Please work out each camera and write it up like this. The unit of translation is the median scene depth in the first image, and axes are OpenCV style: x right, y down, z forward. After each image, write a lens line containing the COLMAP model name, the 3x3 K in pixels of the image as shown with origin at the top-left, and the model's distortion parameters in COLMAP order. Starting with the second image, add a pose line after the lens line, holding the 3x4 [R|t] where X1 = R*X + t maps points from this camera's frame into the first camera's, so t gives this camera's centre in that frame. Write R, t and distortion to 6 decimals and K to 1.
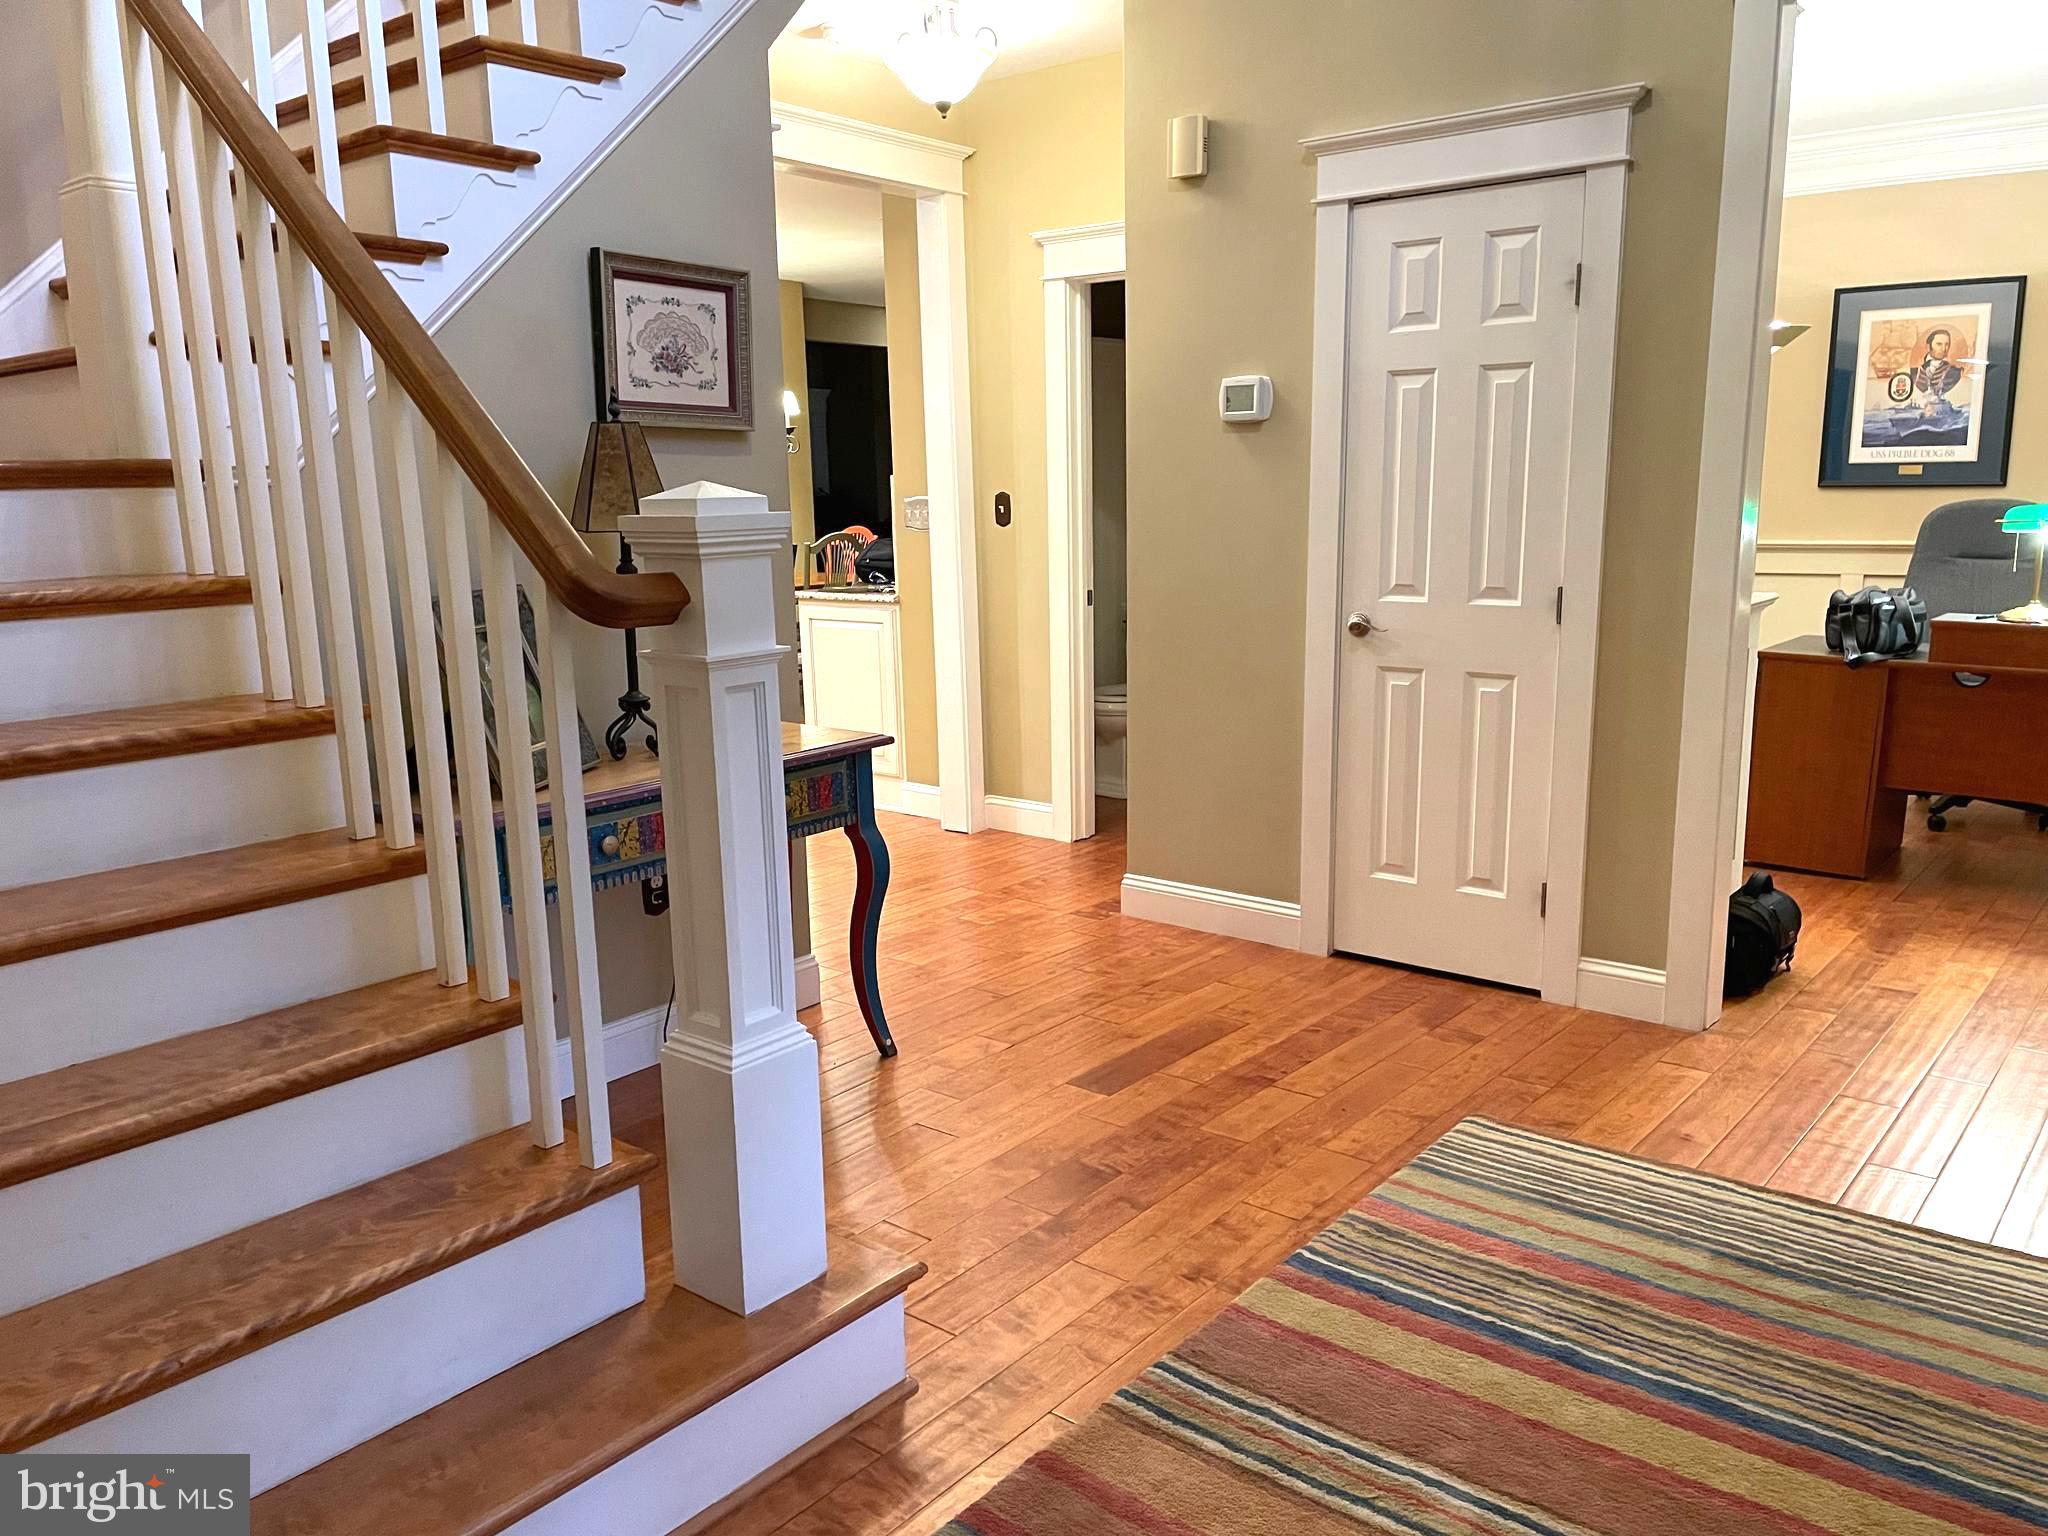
lens RADIAL K [[1523.8, 0, 1026.1], [0, 1523.8, 763.8], [0, 0, 1]] dist [0.079523, -0.091587]
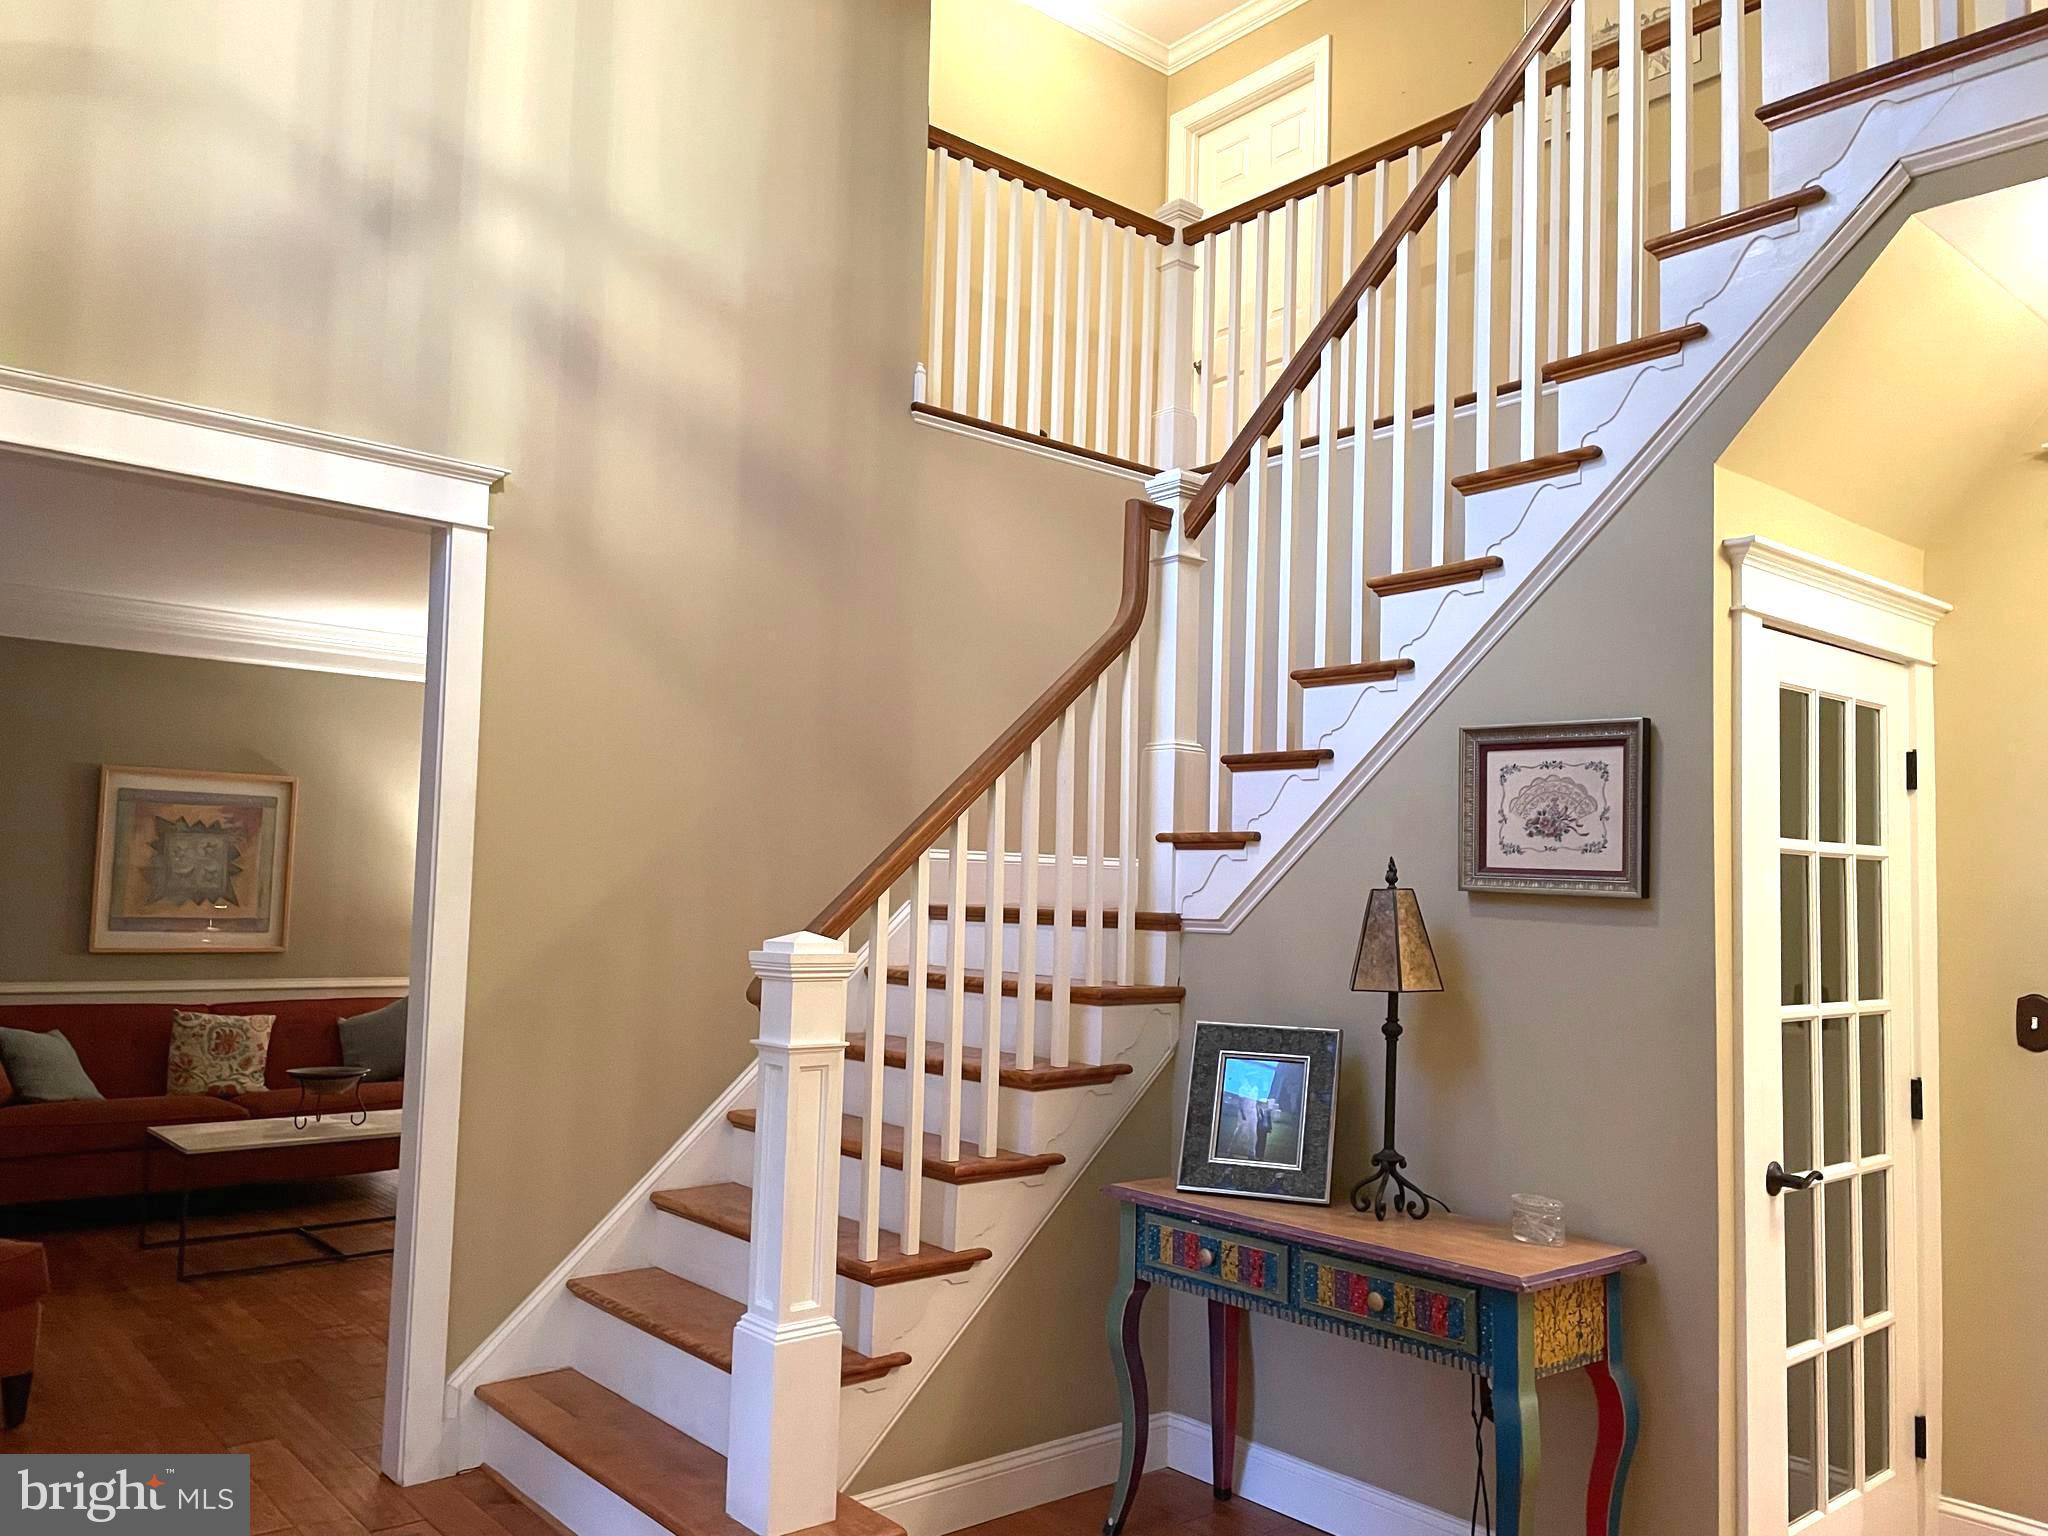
lens RADIAL K [[1523.8, 0, 1019.6], [0, 1523.8, 777.7], [0, 0, 1]] dist [0.079523, -0.091587]
pose [[-0.162140, -0.060345, -0.984921, 0.769237], [-0.204295, 0.978555, -0.026324, -0.203960], [0.965388, 0.196946, -0.170991, 0.860330]]
